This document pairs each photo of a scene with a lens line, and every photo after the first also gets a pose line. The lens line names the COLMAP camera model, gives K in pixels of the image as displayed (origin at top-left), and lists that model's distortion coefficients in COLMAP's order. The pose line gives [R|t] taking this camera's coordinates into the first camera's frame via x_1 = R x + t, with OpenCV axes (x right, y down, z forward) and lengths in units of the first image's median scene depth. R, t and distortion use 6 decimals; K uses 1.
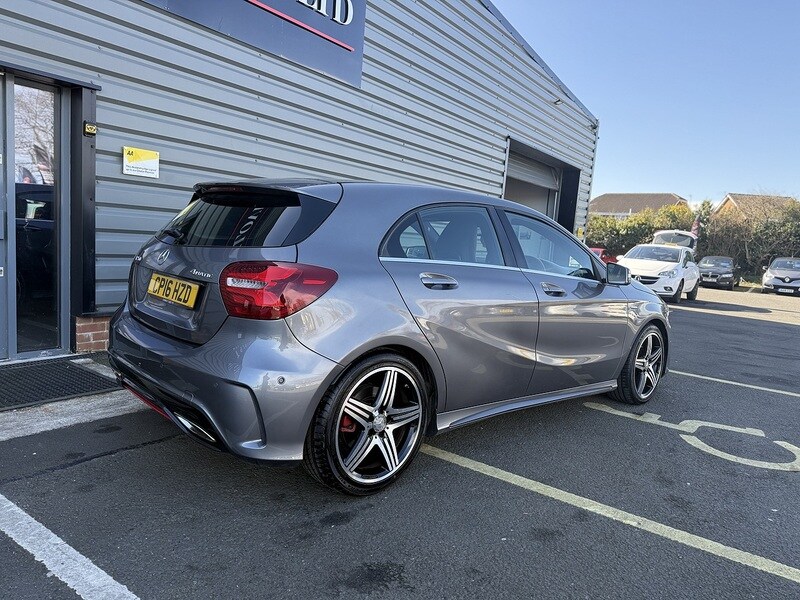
lens RADIAL K [[565.0, 0, 397.6], [0, 565.0, 300.8], [0, 0, 1]] dist [0.075076, -0.106423]
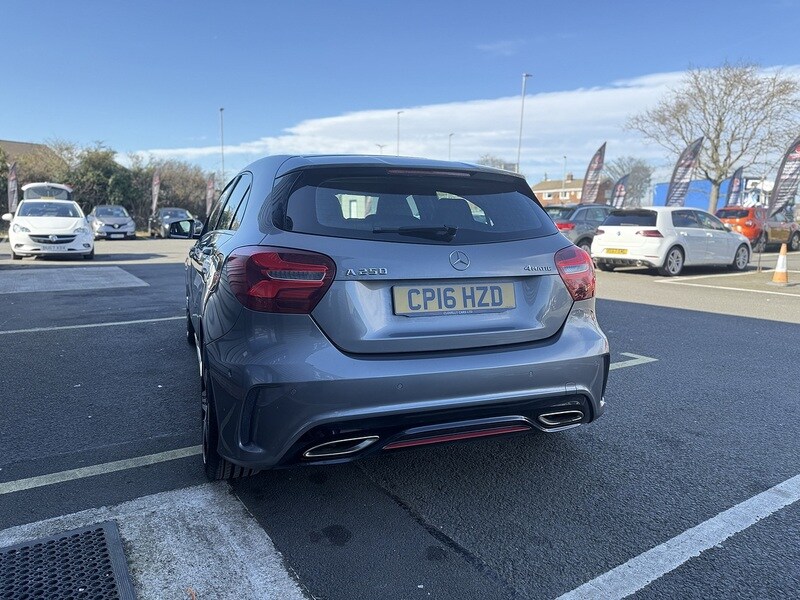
lens RADIAL K [[566.2, 0, 399.6], [0, 566.2, 300.3], [0, 0, 1]] dist [0.050715, -0.067987]
pose [[0.369259, -0.204353, 0.906580, -0.789428], [0.120592, 0.977812, 0.171291, -0.112461], [-0.921469, 0.046076, 0.385709, 0.509781]]
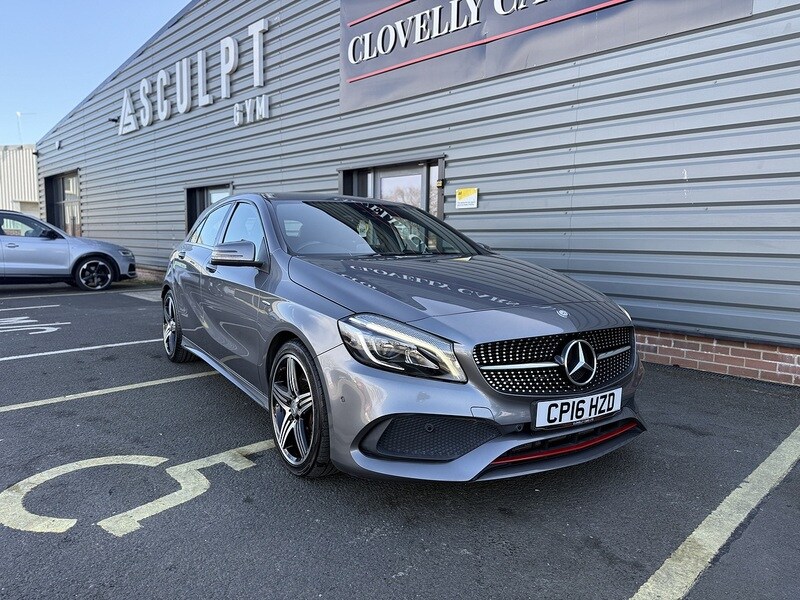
lens RADIAL K [[565.0, 0, 397.6], [0, 565.0, 300.8], [0, 0, 1]] dist [0.075076, -0.106423]
pose [[-0.188662, 0.026166, -0.981693, 1.120348], [-0.138959, 0.988875, 0.053063, -0.053702], [0.972161, 0.146426, -0.182927, 1.338927]]
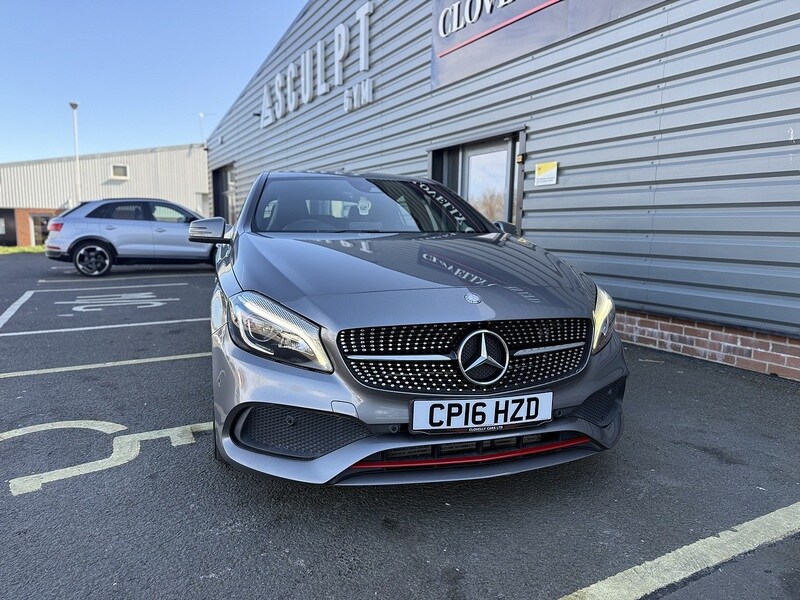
lens RADIAL K [[570.5, 0, 395.9], [0, 570.5, 298.0], [0, 0, 1]] dist [0.059478, -0.077986]
pose [[-0.457311, 0.032017, -0.888730, 0.975598], [-0.144829, 0.983329, 0.109949, -0.078975], [0.877435, 0.178995, -0.445050, 1.568821]]
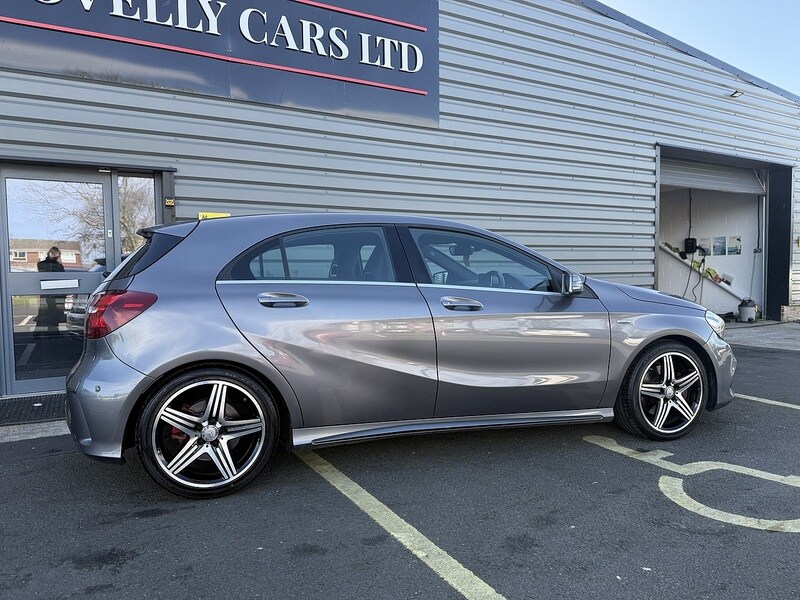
lens RADIAL K [[569.0, 0, 396.3], [0, 569.0, 300.3], [0, 0, 1]] dist [0.004457, -0.006146]
pose [[0.902734, -0.063384, -0.425505, 0.487488], [0.031393, 0.996155, -0.081786, 0.039870], [0.429053, 0.060473, 0.901253, 0.097079]]
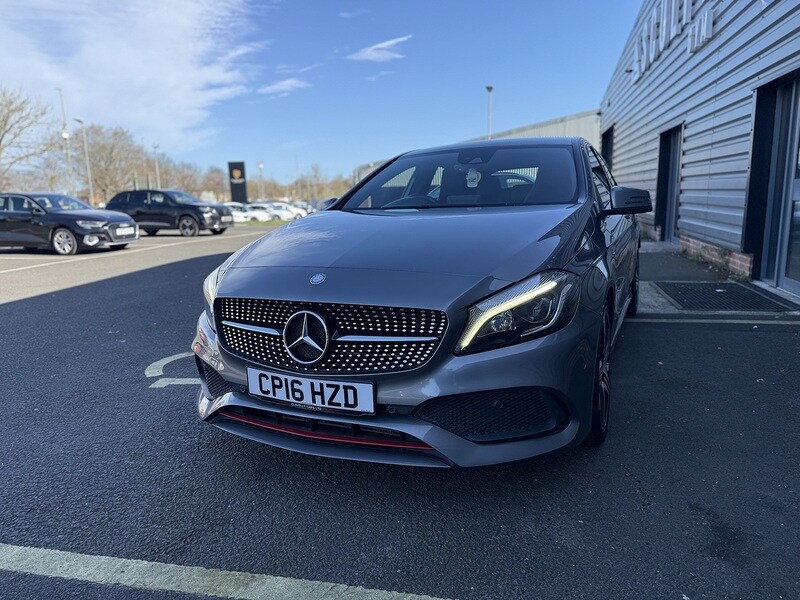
lens RADIAL K [[566.2, 0, 399.6], [0, 566.2, 300.3], [0, 0, 1]] dist [0.050715, -0.067987]
pose [[-0.929302, 0.019069, -0.368828, 0.610135], [-0.082737, 0.962534, 0.258230, -0.151851], [0.359934, 0.270489, -0.892907, 1.890136]]
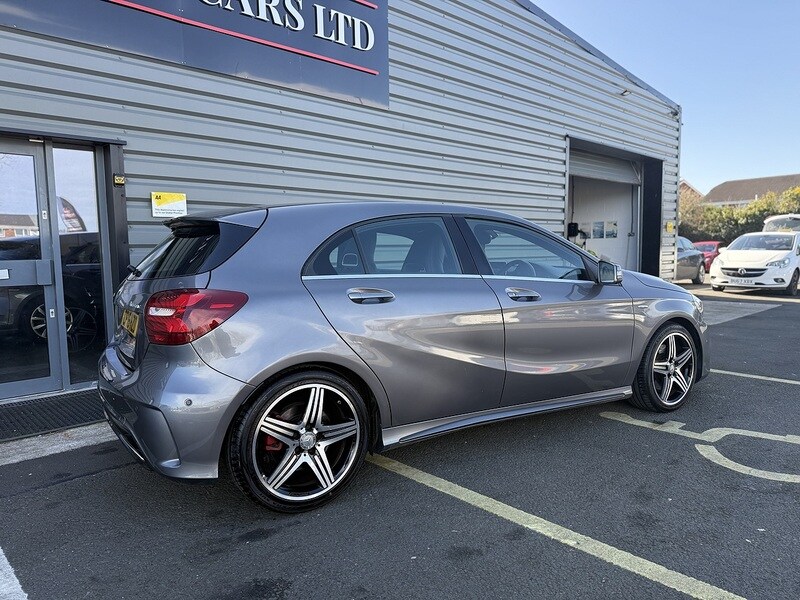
lens RADIAL K [[566.2, 0, 399.6], [0, 566.2, 300.3], [0, 0, 1]] dist [0.050715, -0.067987]
pose [[0.978834, -0.070158, -0.192253, 0.215222], [0.064837, 0.997322, -0.033838, 0.007344], [0.194113, 0.020657, 0.980762, 0.021070]]
